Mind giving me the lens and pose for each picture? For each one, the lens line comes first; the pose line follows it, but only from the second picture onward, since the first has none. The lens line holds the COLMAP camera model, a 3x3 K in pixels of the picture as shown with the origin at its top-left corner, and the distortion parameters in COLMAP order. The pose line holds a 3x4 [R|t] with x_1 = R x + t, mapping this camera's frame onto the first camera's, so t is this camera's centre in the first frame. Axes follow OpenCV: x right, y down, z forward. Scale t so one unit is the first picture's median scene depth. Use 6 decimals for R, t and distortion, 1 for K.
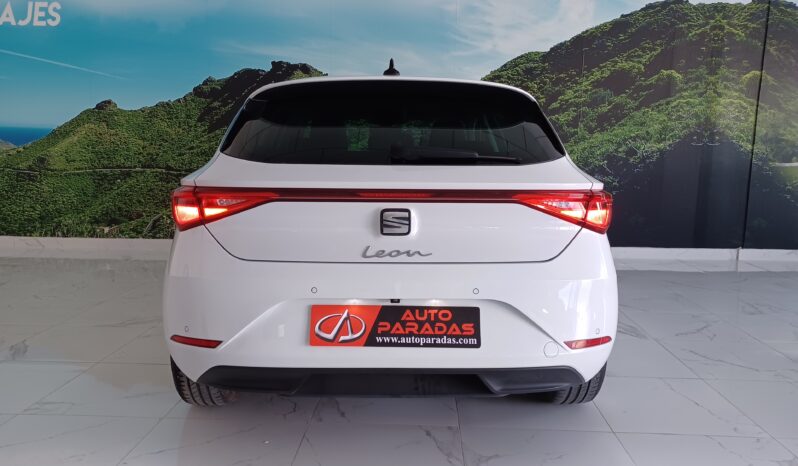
lens RADIAL K [[600.5, 0, 392.9], [0, 600.5, 232.5], [0, 0, 1]] dist [0.044227, -0.020509]
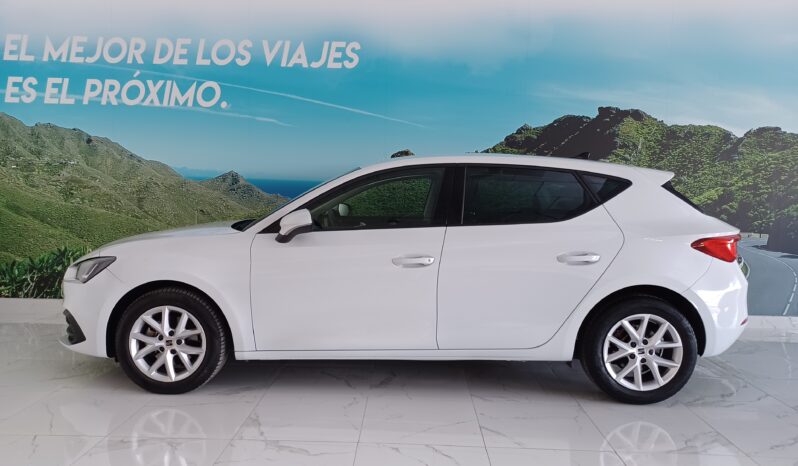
lens RADIAL K [[600.5, 0, 395.5], [0, 600.5, 231.1], [0, 0, 1]] dist [0.044227, -0.020509]
pose [[0.999506, 0.000650, 0.031435, -0.529161], [0.001109, 0.998436, -0.055893, -0.054710], [-0.031423, 0.055900, 0.997942, 0.140558]]
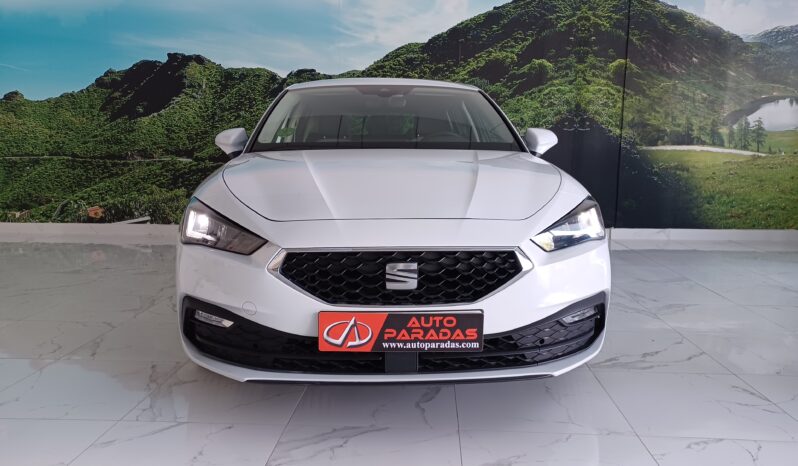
lens RADIAL K [[600.5, 0, 396.5], [0, 600.5, 237.3], [0, 0, 1]] dist [0.044227, -0.020509]
pose [[0.999904, -0.005059, -0.012912, 0.214256], [0.005012, 0.999981, -0.003674, 0.045048], [0.012931, 0.003609, 0.999910, -0.055240]]
